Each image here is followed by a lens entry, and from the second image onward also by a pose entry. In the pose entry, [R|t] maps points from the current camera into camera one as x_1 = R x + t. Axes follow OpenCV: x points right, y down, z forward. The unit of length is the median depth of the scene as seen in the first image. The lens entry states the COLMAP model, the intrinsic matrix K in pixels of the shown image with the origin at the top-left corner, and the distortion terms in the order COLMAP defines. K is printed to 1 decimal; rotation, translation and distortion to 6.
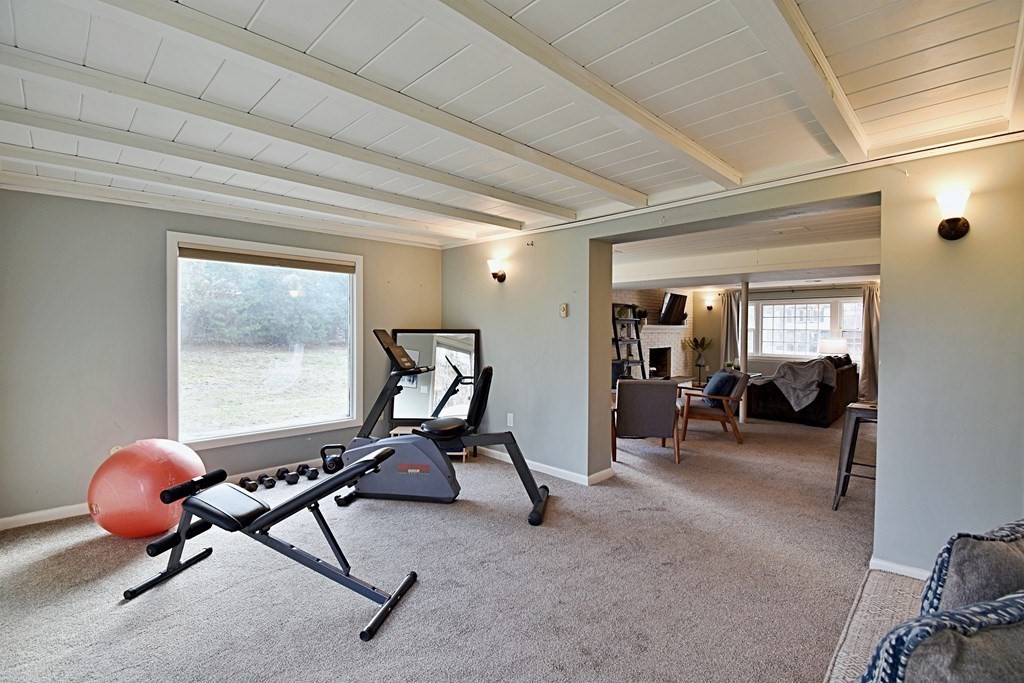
lens RADIAL K [[452.6, 0, 511.8], [0, 452.6, 337.4], [0, 0, 1]] dist [0.011912, -0.023318]
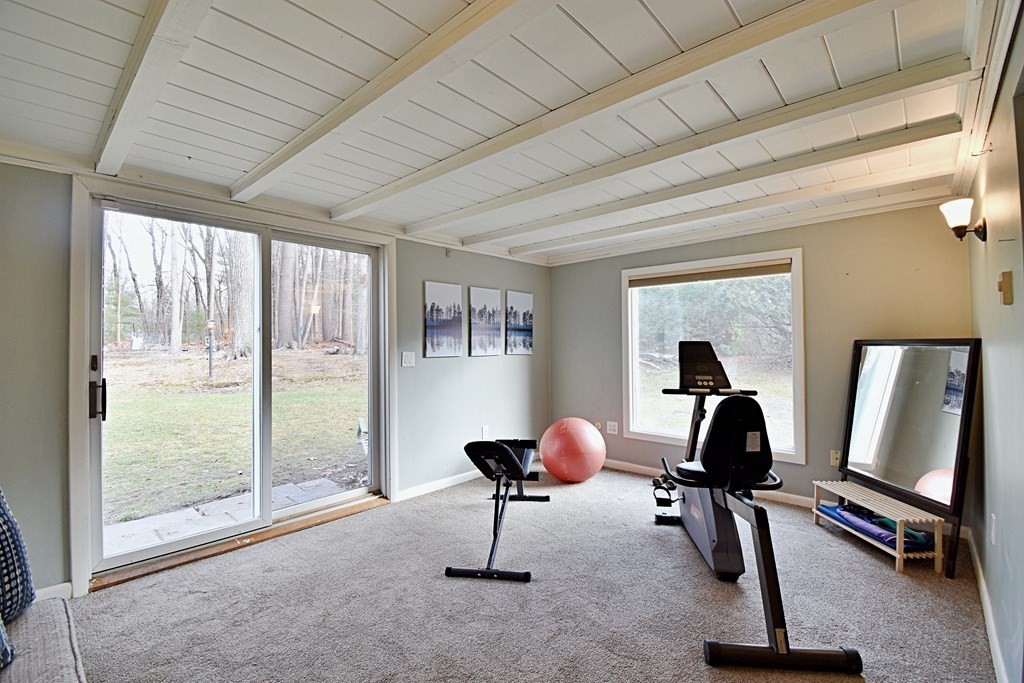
lens RADIAL K [[452.6, 0, 511.8], [0, 452.6, 337.4], [0, 0, 1]] dist [0.011912, -0.023318]
pose [[0.040071, -0.019584, -0.999005, 0.562289], [-0.008200, 0.999768, -0.019928, -0.005087], [0.999163, 0.008990, 0.039901, 0.610509]]
